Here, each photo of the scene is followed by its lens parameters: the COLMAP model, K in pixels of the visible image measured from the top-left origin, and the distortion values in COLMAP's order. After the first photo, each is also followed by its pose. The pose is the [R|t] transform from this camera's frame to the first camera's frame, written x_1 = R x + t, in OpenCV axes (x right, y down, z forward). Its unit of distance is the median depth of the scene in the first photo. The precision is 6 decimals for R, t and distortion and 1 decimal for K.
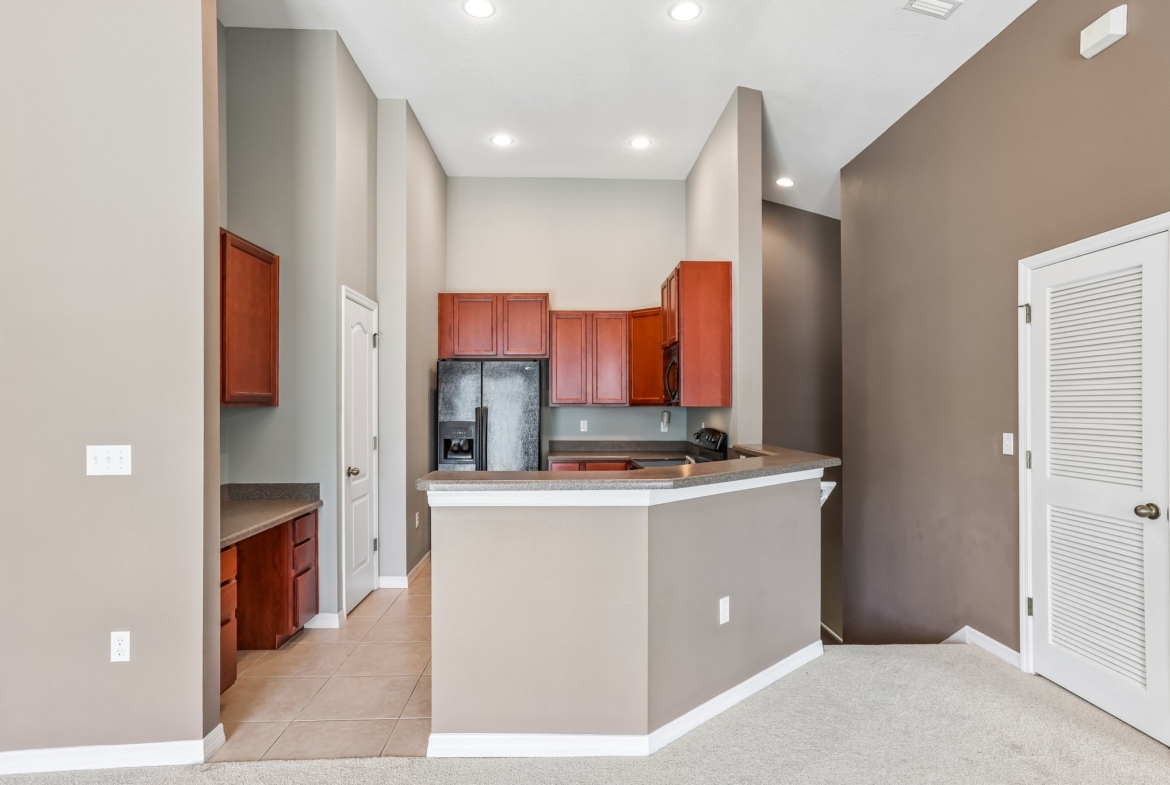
lens RADIAL K [[646.2, 0, 582.2], [0, 646.2, 406.9], [0, 0, 1]] dist [-0.025204, 0.037965]
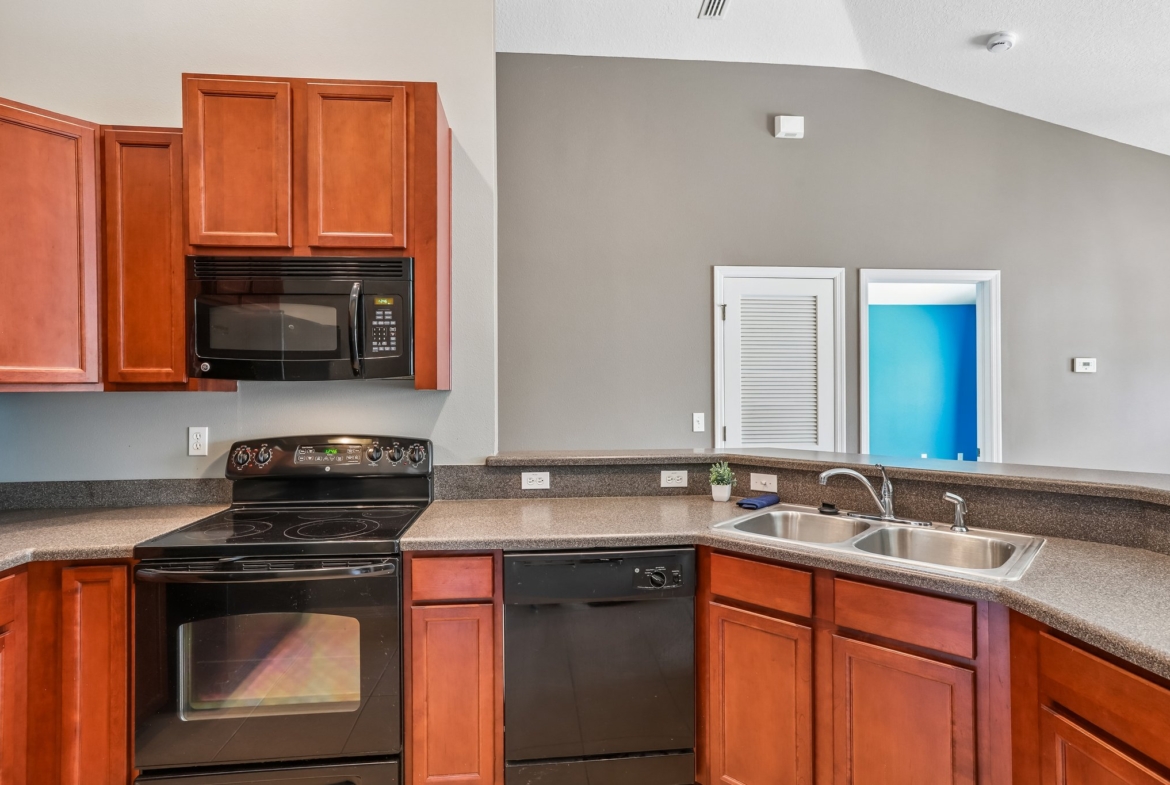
lens RADIAL K [[604.3, 0, 585.0], [0, 604.3, 392.5], [0, 0, 1]] dist [-0.036886, 0.038229]
pose [[-0.052539, -0.002111, 0.998617, -0.305297], [0.005219, 0.999984, 0.002388, 0.000470], [-0.998605, 0.005337, -0.052527, 0.952307]]
